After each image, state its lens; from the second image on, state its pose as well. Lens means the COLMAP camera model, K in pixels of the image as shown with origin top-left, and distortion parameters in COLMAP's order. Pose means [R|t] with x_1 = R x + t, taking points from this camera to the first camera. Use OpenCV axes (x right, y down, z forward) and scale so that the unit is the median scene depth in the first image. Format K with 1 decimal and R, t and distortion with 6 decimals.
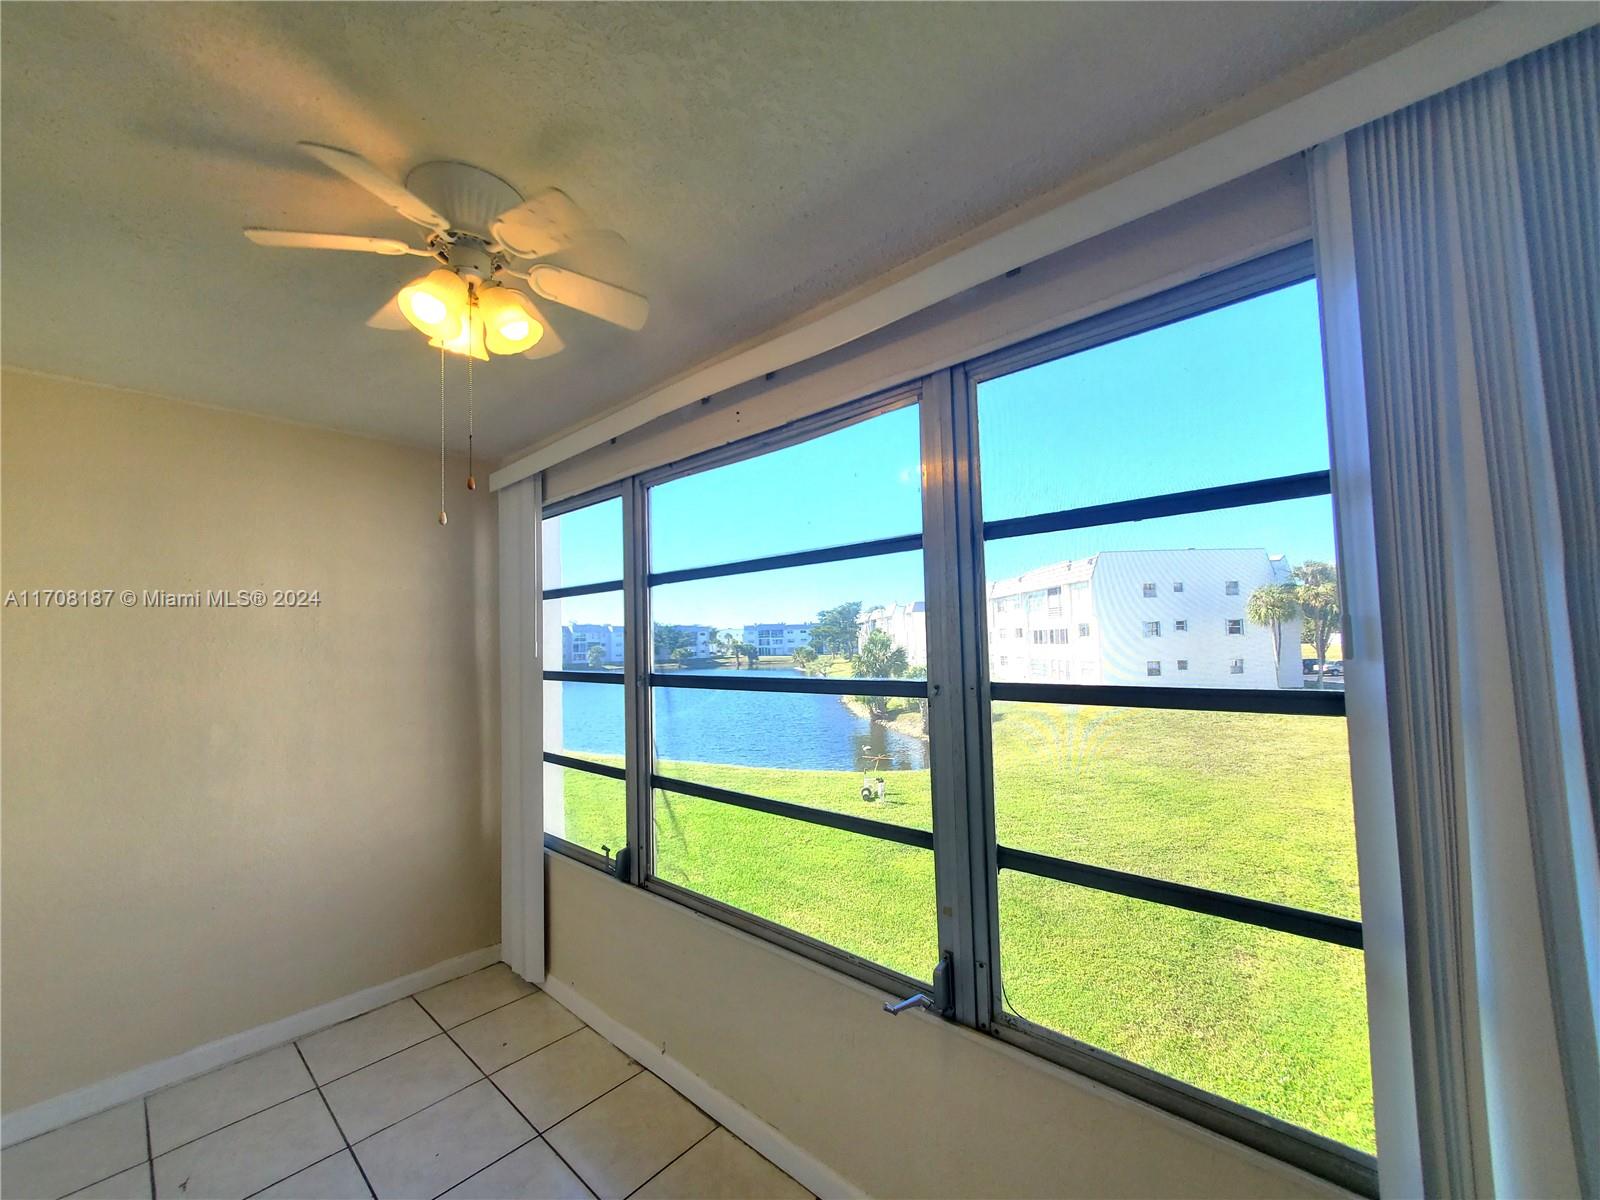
lens RADIAL K [[633.7, 0, 794.3], [0, 633.7, 605.8], [0, 0, 1]] dist [0.002465, -0.001673]
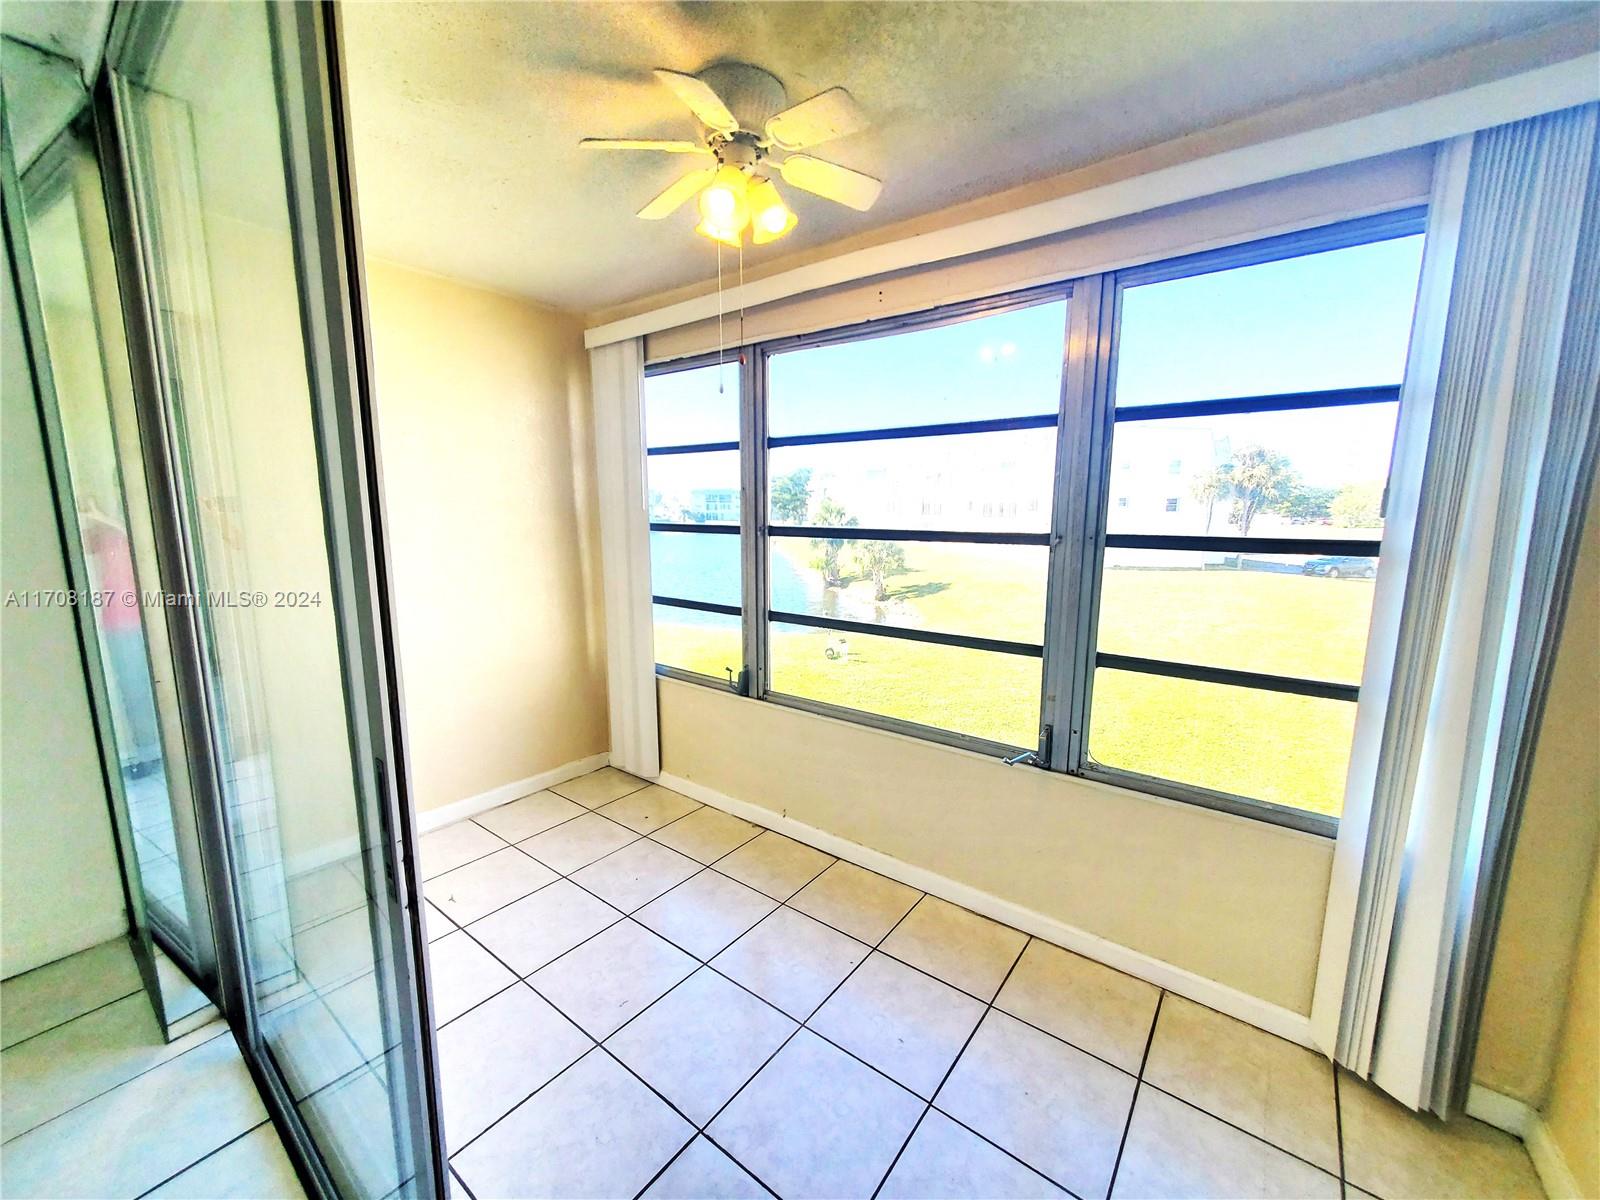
lens RADIAL K [[633.7, 0, 798.3], [0, 633.7, 603.5], [0, 0, 1]] dist [0.002465, -0.001673]
pose [[0.996318, 0.015926, 0.084237, -0.311536], [-0.032749, 0.978779, 0.202286, 0.011666], [-0.079228, -0.204300, 0.975697, -0.193382]]
